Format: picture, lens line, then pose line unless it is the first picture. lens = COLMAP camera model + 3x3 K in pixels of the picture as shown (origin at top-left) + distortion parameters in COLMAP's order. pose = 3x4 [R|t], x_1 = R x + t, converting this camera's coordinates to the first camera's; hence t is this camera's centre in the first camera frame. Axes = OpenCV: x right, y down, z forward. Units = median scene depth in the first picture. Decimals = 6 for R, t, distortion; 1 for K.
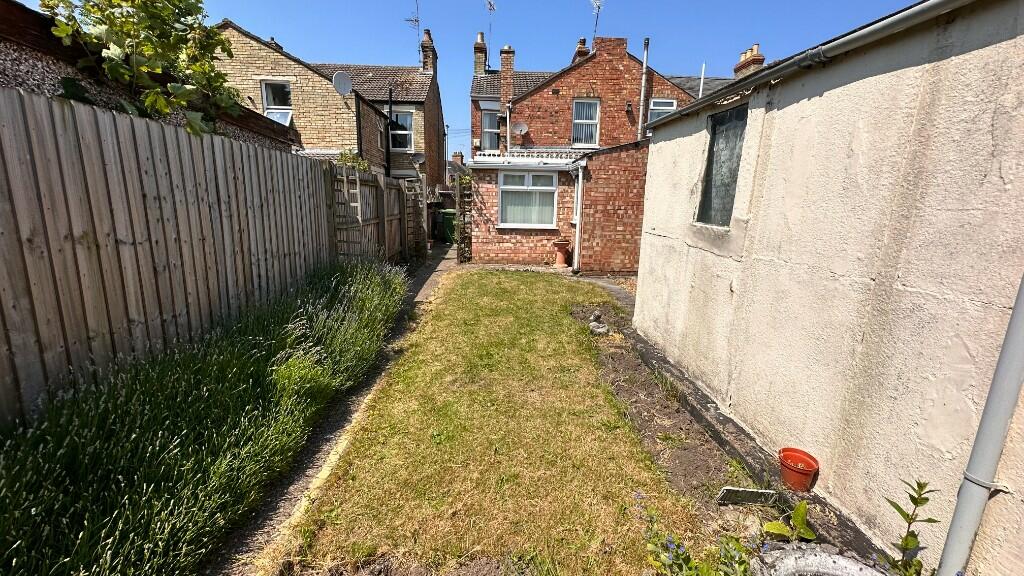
lens RADIAL K [[409.7, 0, 512.2], [0, 409.7, 287.1], [0, 0, 1]] dist [-0.003177, -0.000538]
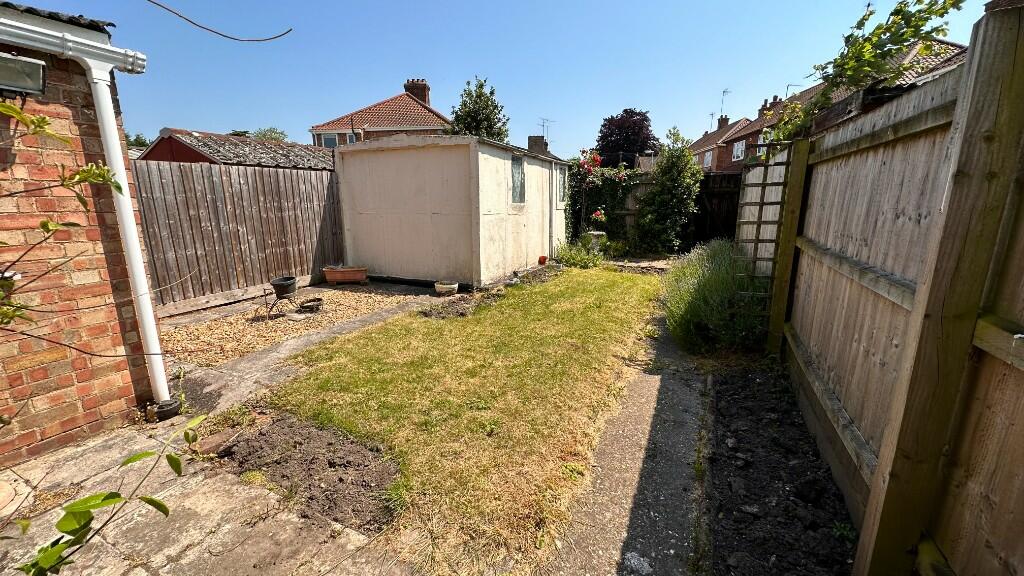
lens RADIAL K [[409.7, 0, 511.6], [0, 409.7, 289.2], [0, 0, 1]] dist [-0.003177, -0.000538]
pose [[-0.887300, -0.125424, 0.443811, -0.194936], [0.072303, 0.912580, 0.402455, -0.208958], [-0.455491, 0.389187, -0.800663, 0.988557]]
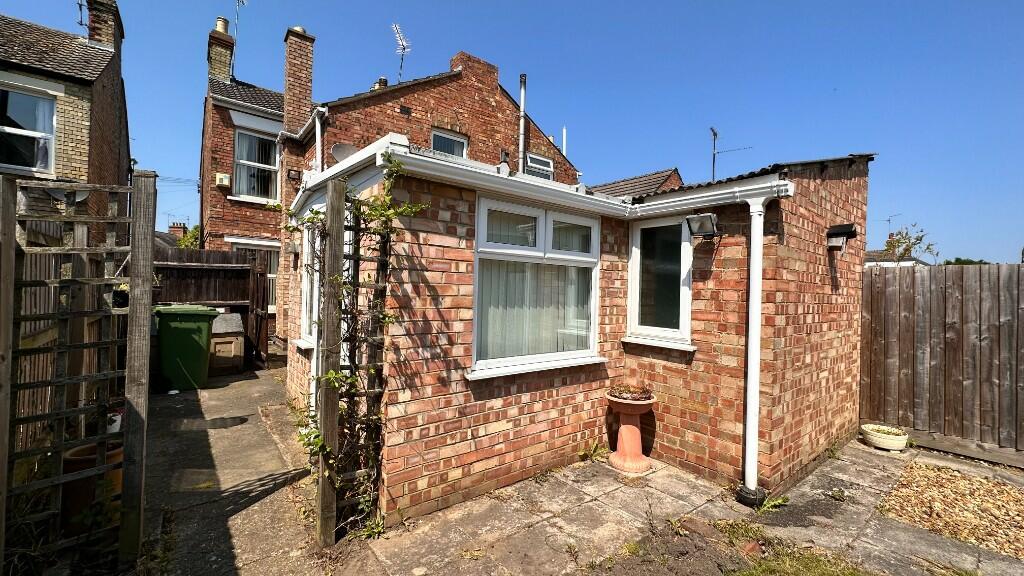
lens RADIAL K [[409.7, 0, 513.9], [0, 409.7, 287.8], [0, 0, 1]] dist [-0.003177, -0.000538]
pose [[0.807033, 0.002266, 0.590502, -0.185310], [0.113188, 0.980857, -0.158456, -0.156383], [-0.579557, 0.194717, 0.791327, 0.720171]]
